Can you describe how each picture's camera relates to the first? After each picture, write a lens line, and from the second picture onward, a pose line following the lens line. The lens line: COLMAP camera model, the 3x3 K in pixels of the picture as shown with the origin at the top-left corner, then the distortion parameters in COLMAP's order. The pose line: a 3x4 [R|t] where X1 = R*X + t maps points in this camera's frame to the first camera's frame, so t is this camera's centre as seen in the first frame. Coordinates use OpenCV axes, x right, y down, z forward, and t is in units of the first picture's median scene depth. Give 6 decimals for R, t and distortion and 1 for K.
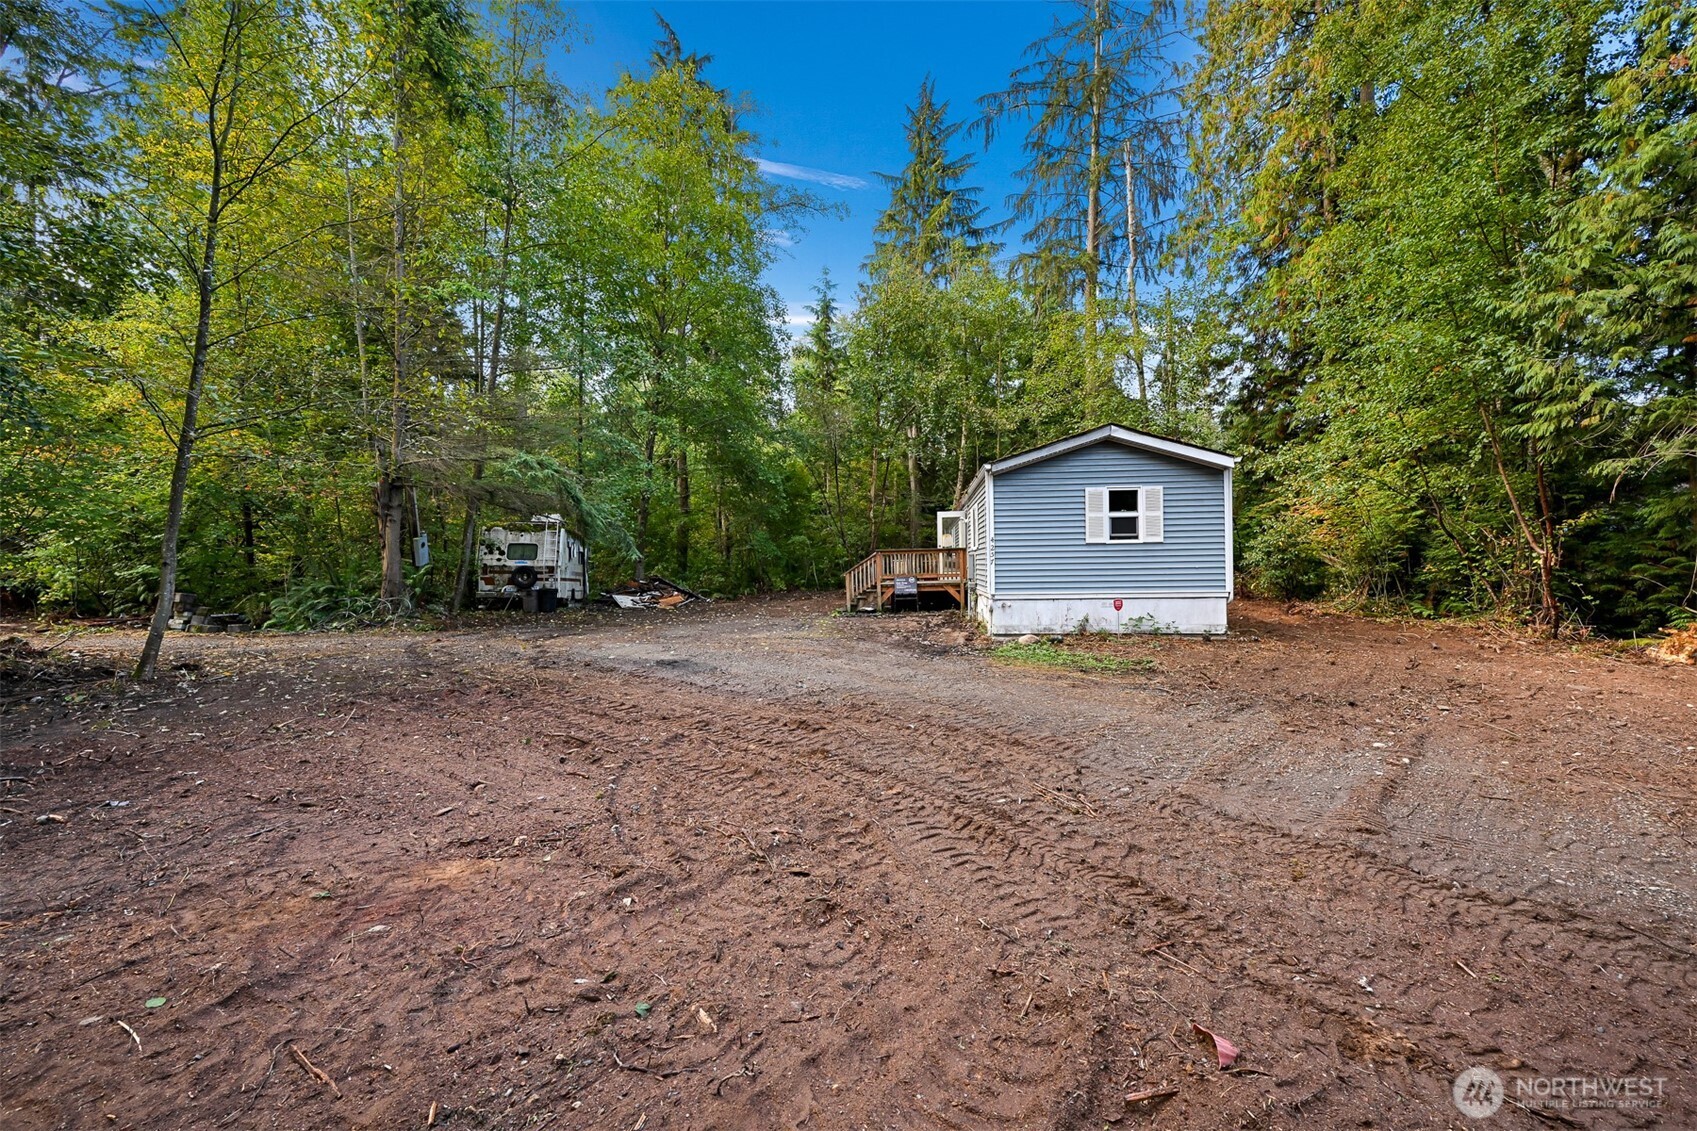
lens RADIAL K [[665.7, 0, 853.8], [0, 665.7, 578.1], [0, 0, 1]] dist [-0.000858, 0.000935]
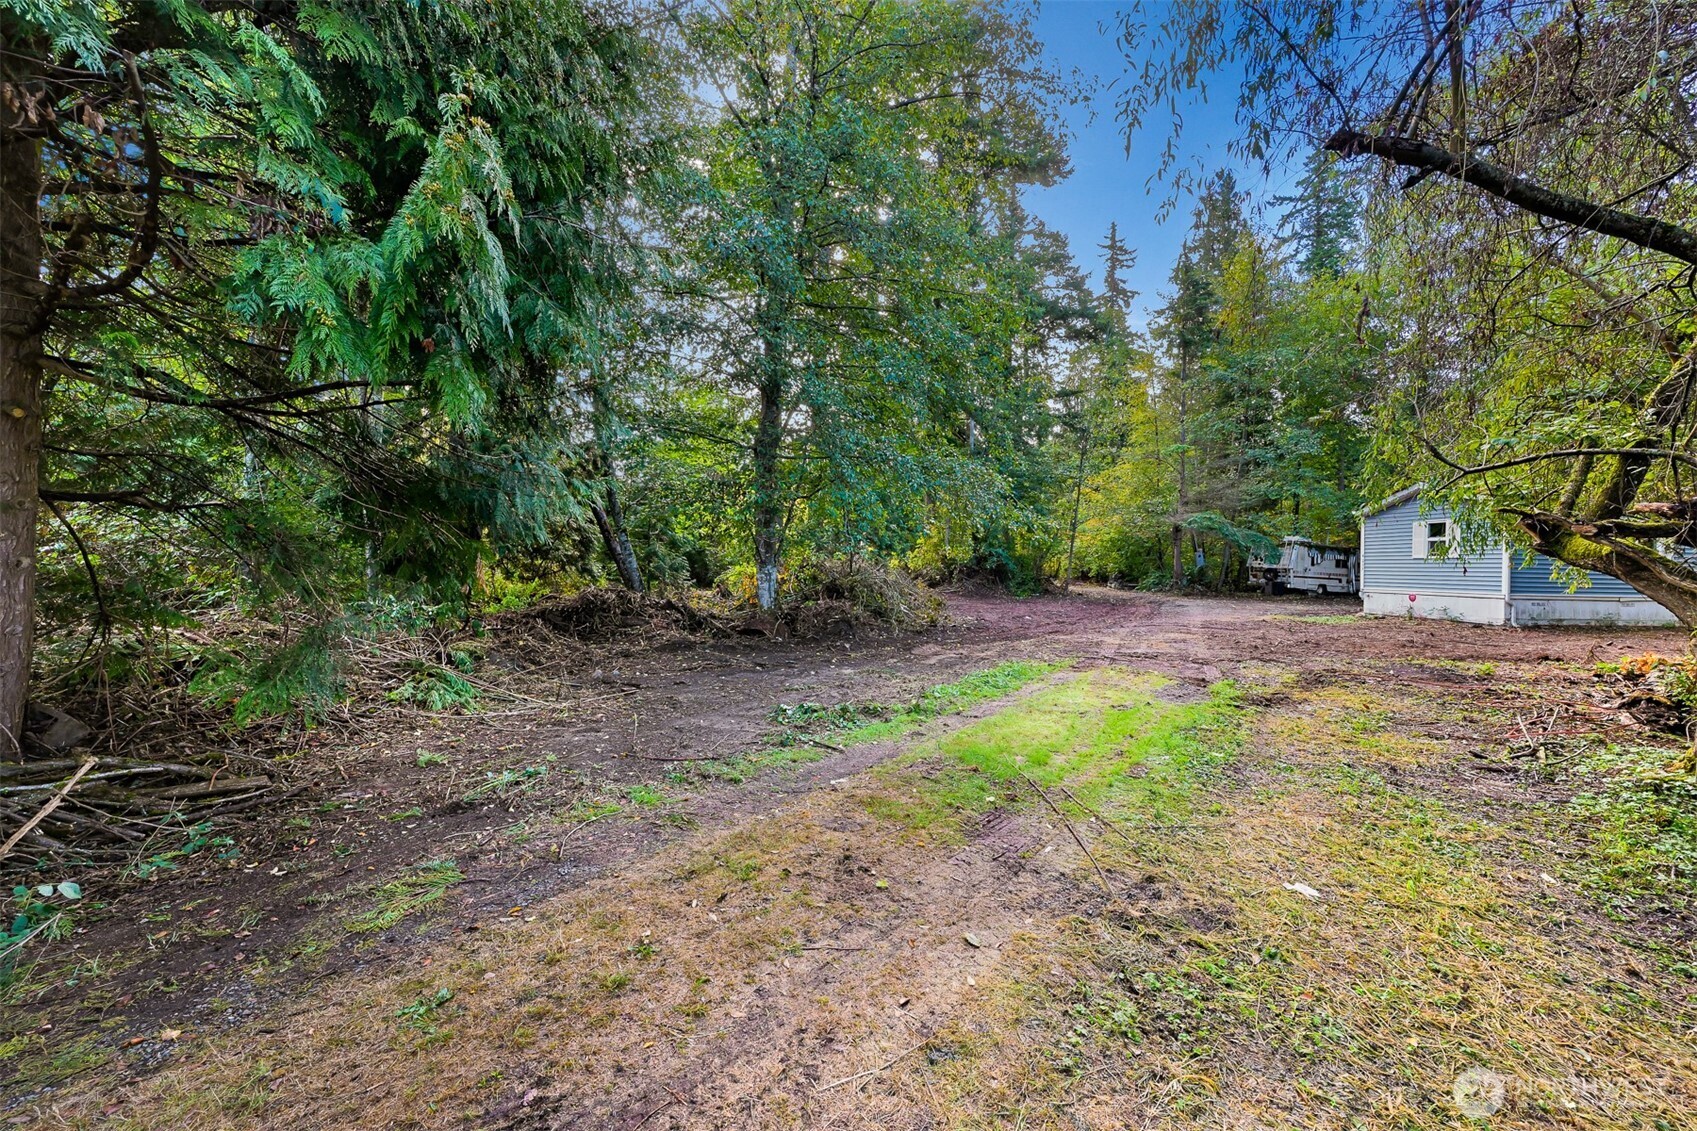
lens RADIAL K [[665.7, 0, 852.8], [0, 665.7, 564.1], [0, 0, 1]] dist [-0.000858, 0.000935]
pose [[0.156460, 0.014310, -0.987581, 1.666530], [-0.036594, 0.999293, 0.008683, -0.004905], [0.987006, 0.034781, 0.156873, -0.517607]]
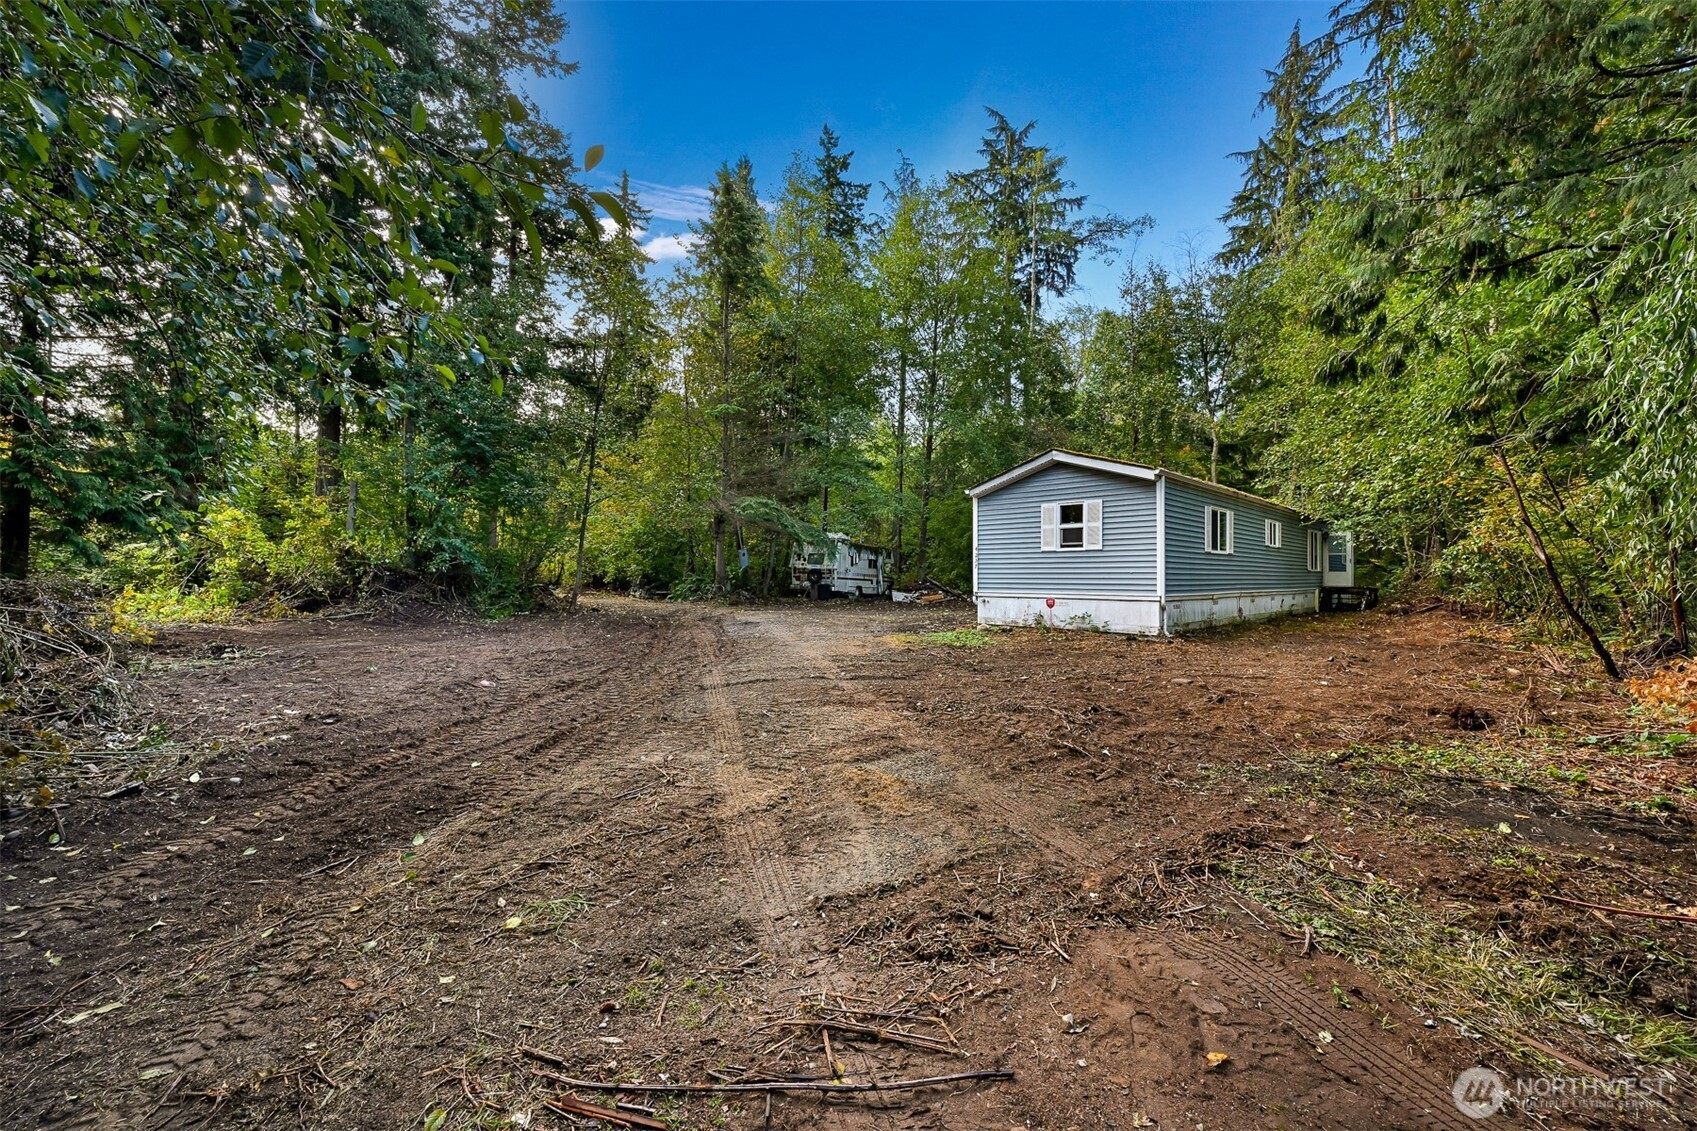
lens RADIAL K [[665.7, 0, 852.0], [0, 665.7, 564.5], [0, 0, 1]] dist [-0.000858, 0.000935]
pose [[0.764270, 0.005118, -0.644876, 0.855587], [-0.025659, 0.999418, -0.022478, 0.007011], [0.644385, 0.033726, 0.763957, -0.121094]]
